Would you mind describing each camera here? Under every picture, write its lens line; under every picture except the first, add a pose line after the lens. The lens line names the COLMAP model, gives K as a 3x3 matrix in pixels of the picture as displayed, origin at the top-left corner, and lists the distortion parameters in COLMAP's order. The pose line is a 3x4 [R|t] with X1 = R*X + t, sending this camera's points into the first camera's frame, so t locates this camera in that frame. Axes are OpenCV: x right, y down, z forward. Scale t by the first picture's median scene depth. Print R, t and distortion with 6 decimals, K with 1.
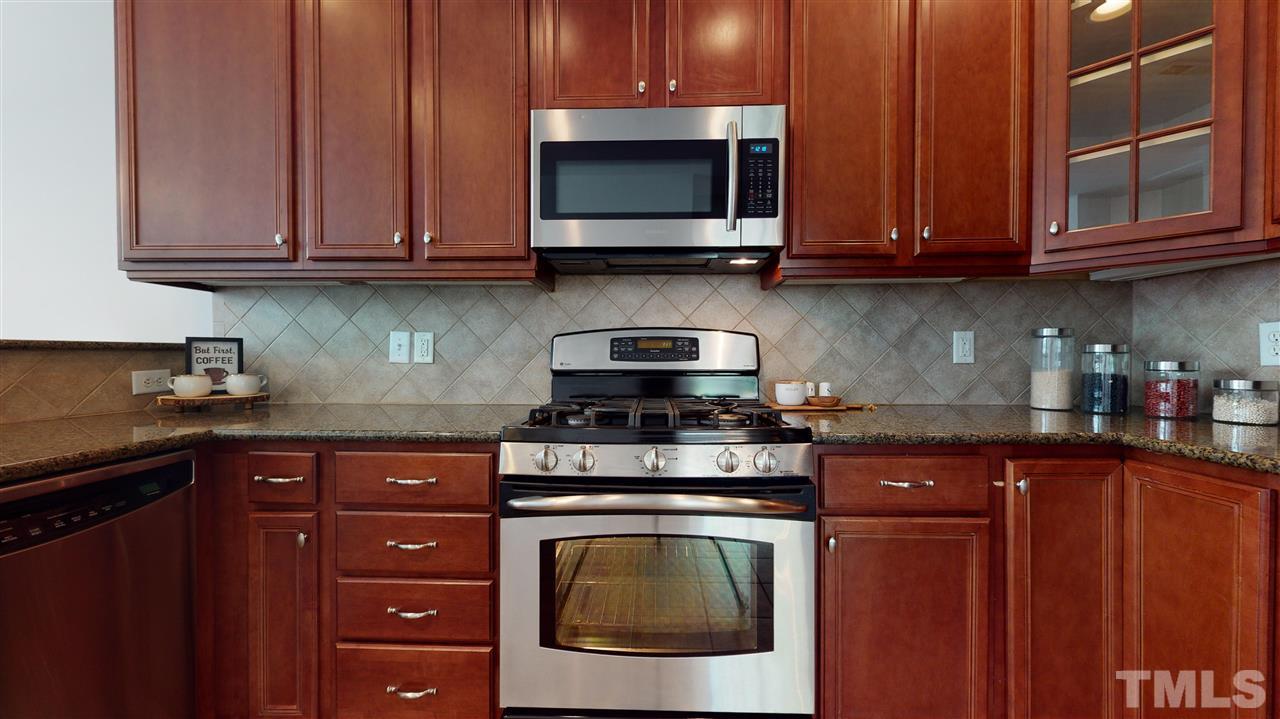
lens RADIAL K [[471.0, 0, 640.7], [0, 471.0, 362.0], [0, 0, 1]] dist [-0.001434, 0.000349]
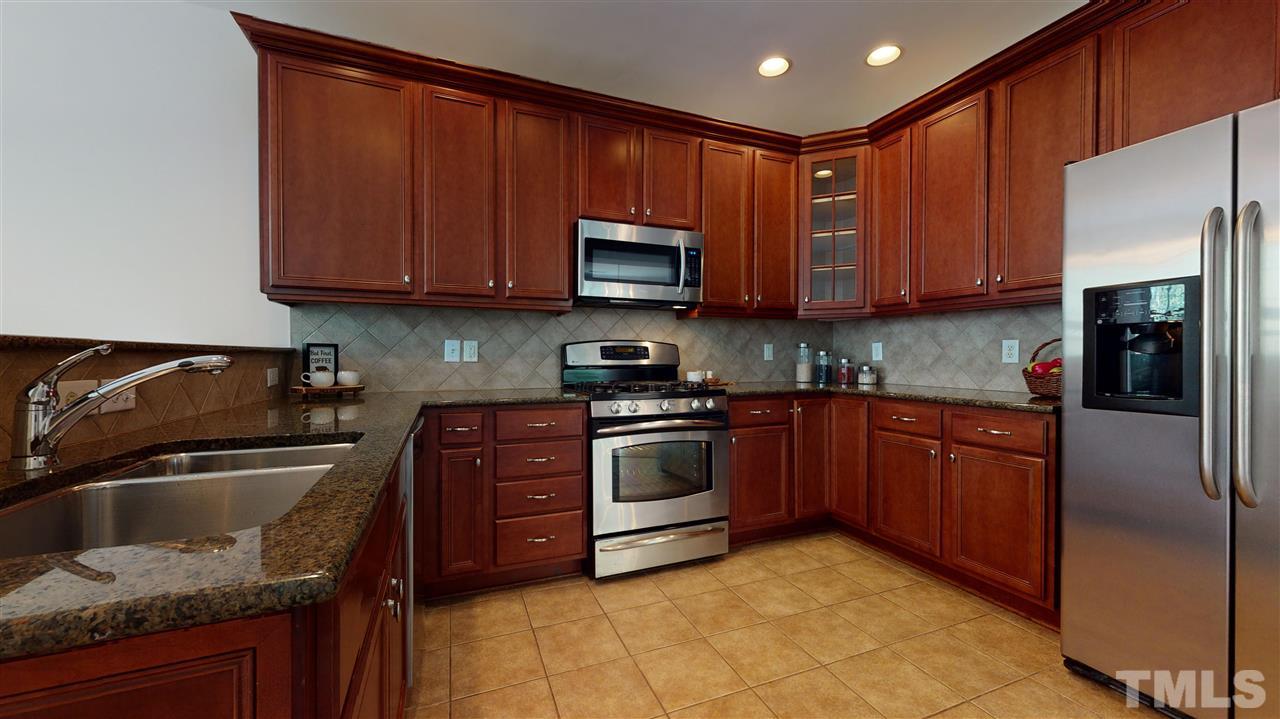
lens RADIAL K [[471.0, 0, 638.0], [0, 471.0, 361.7], [0, 0, 1]] dist [-0.001434, 0.000349]
pose [[0.915020, -0.005326, 0.403372, -0.710990], [0.006021, 0.999982, -0.000455, 0.006691], [-0.403363, 0.002845, 0.915036, -0.678867]]
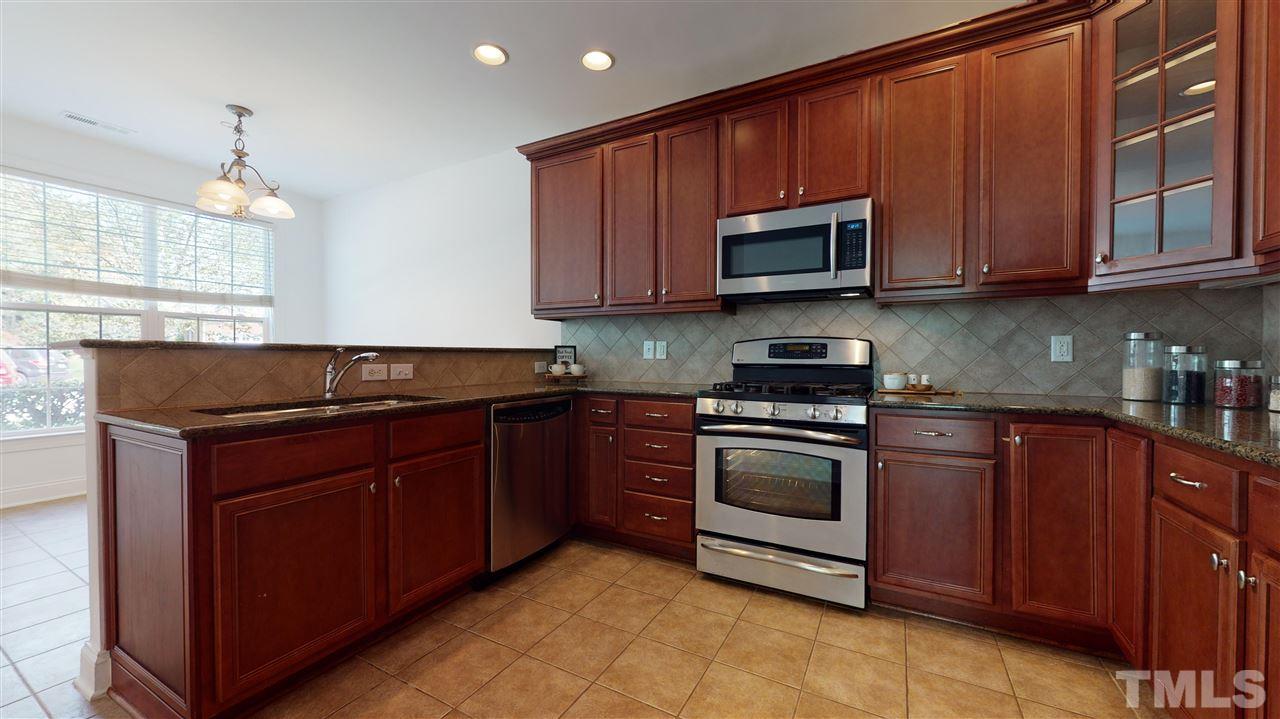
lens RADIAL K [[471.0, 0, 638.3], [0, 471.0, 361.1], [0, 0, 1]] dist [-0.001434, 0.000349]
pose [[0.890219, 0.007375, -0.455473, 0.307807], [-0.007857, 0.999969, 0.000835, 0.010567], [0.455465, 0.002835, 0.890249, -0.709200]]
